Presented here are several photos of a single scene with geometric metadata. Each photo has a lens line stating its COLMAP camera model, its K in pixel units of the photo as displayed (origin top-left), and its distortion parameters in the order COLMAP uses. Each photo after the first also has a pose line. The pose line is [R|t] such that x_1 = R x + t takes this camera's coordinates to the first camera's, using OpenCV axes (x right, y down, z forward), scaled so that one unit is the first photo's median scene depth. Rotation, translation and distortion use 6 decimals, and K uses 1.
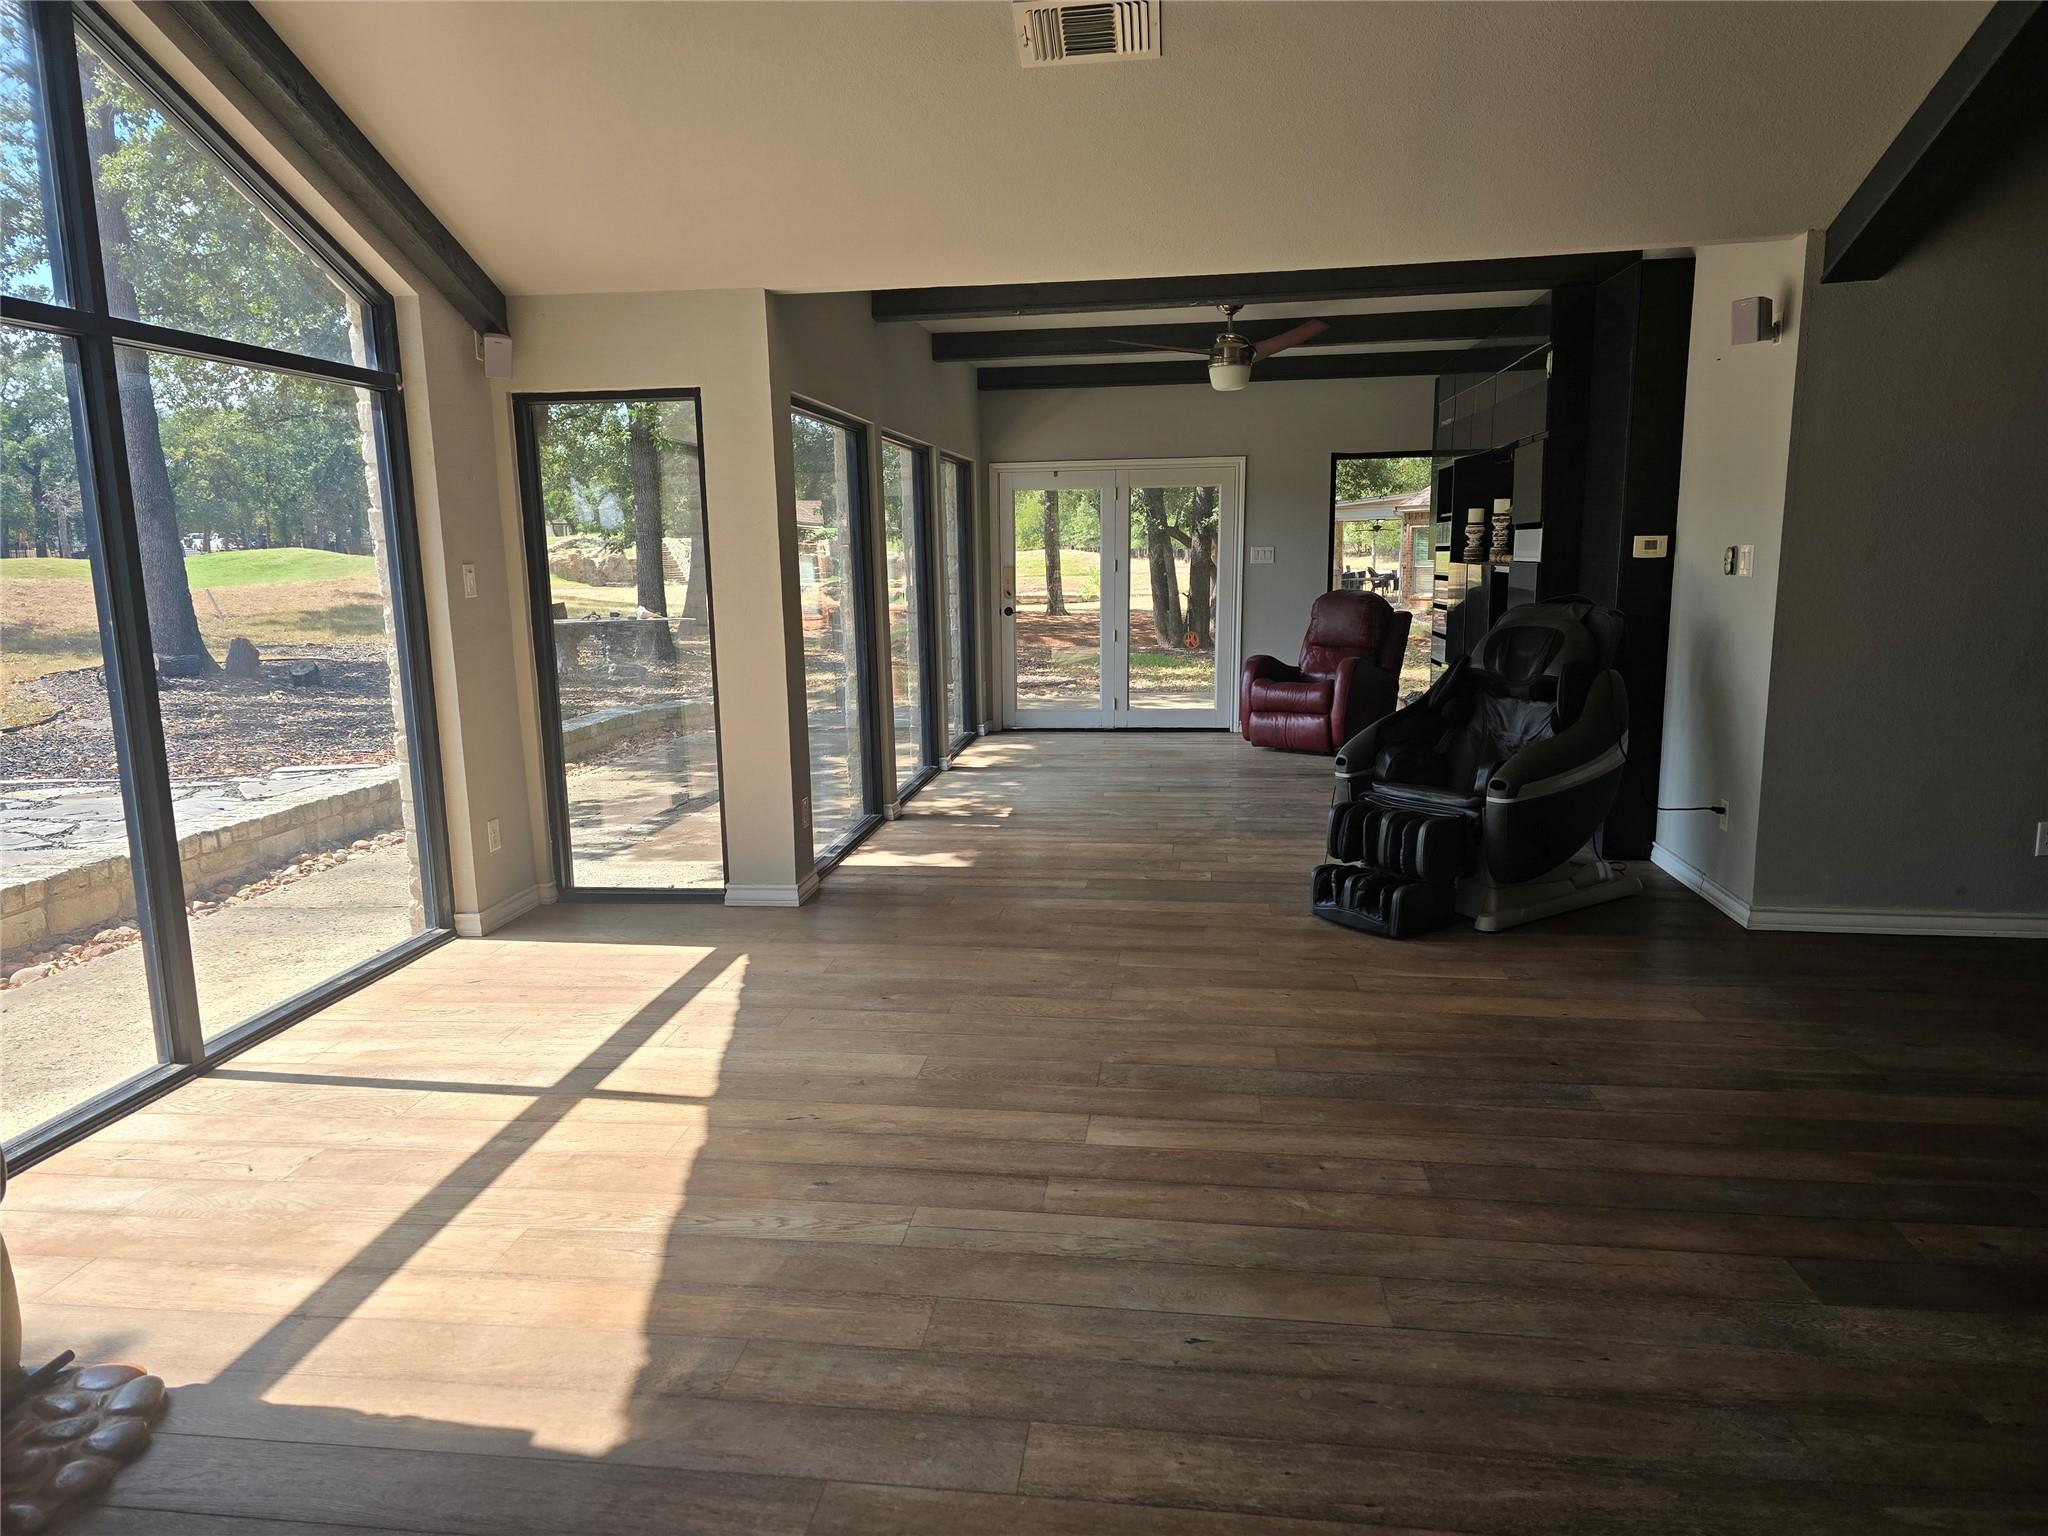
lens RADIAL K [[1387.1, 0, 1020.8], [0, 1387.1, 774.2], [0, 0, 1]] dist [0.026996, -0.002836]
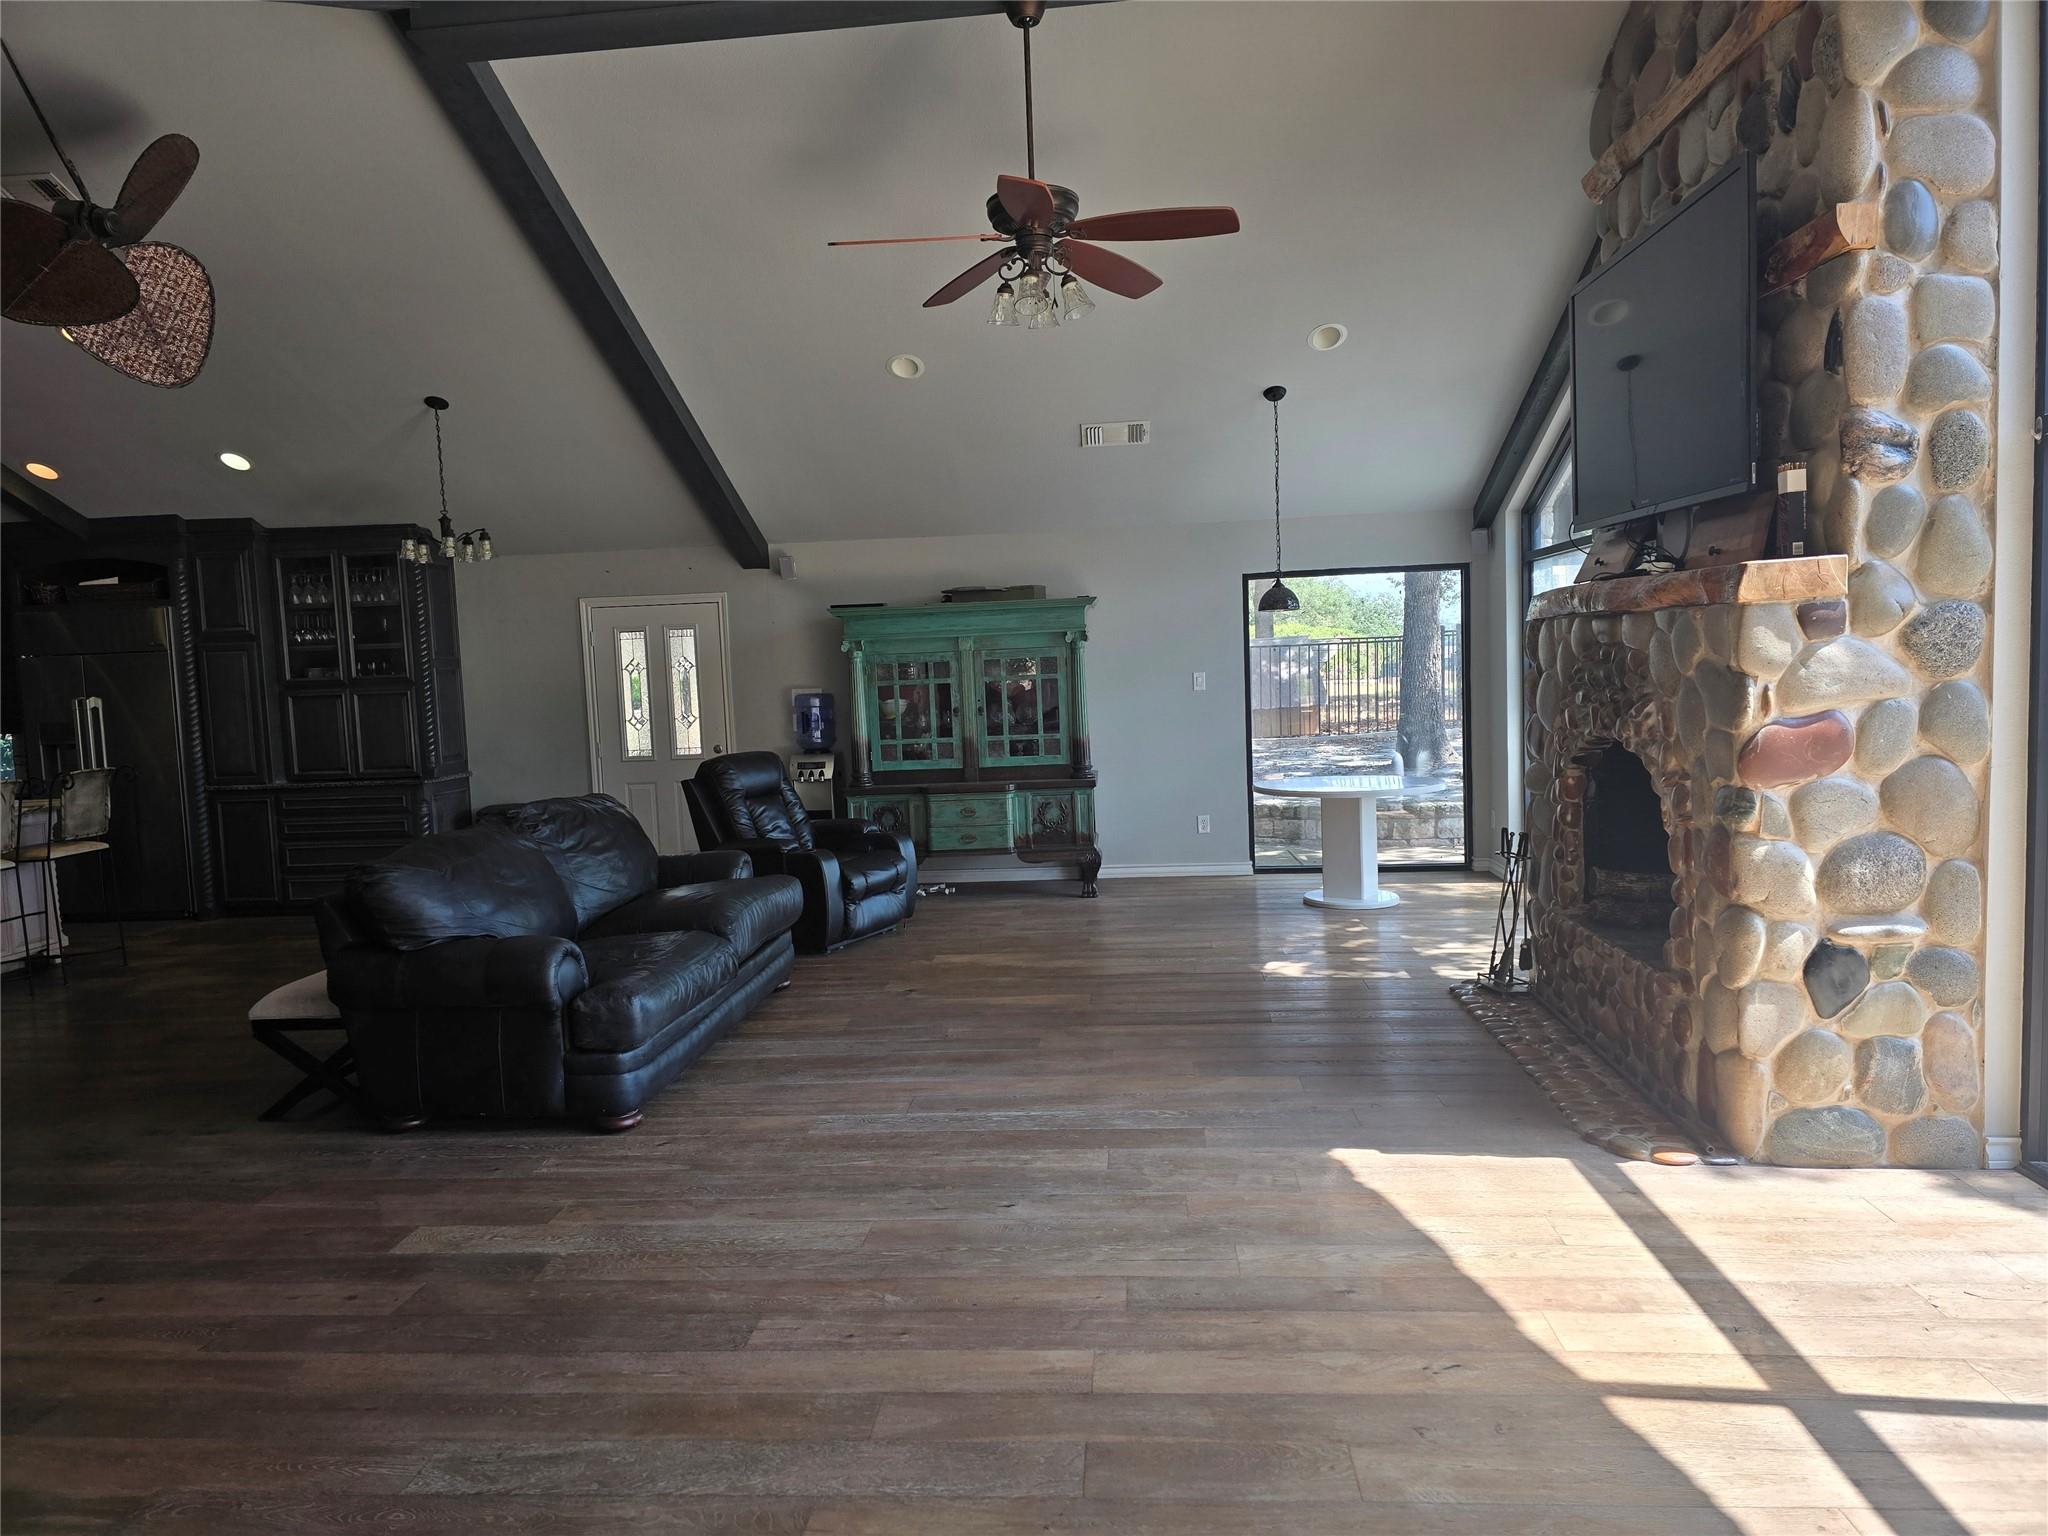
lens RADIAL K [[1387.1, 0, 1016.5], [0, 1387.1, 770.7], [0, 0, 1]] dist [0.026996, -0.002836]
pose [[-0.997835, 0.058532, -0.030003, 0.112888], [0.049708, 0.969804, 0.238767, -0.350561], [0.043073, 0.236758, -0.970613, 1.976669]]
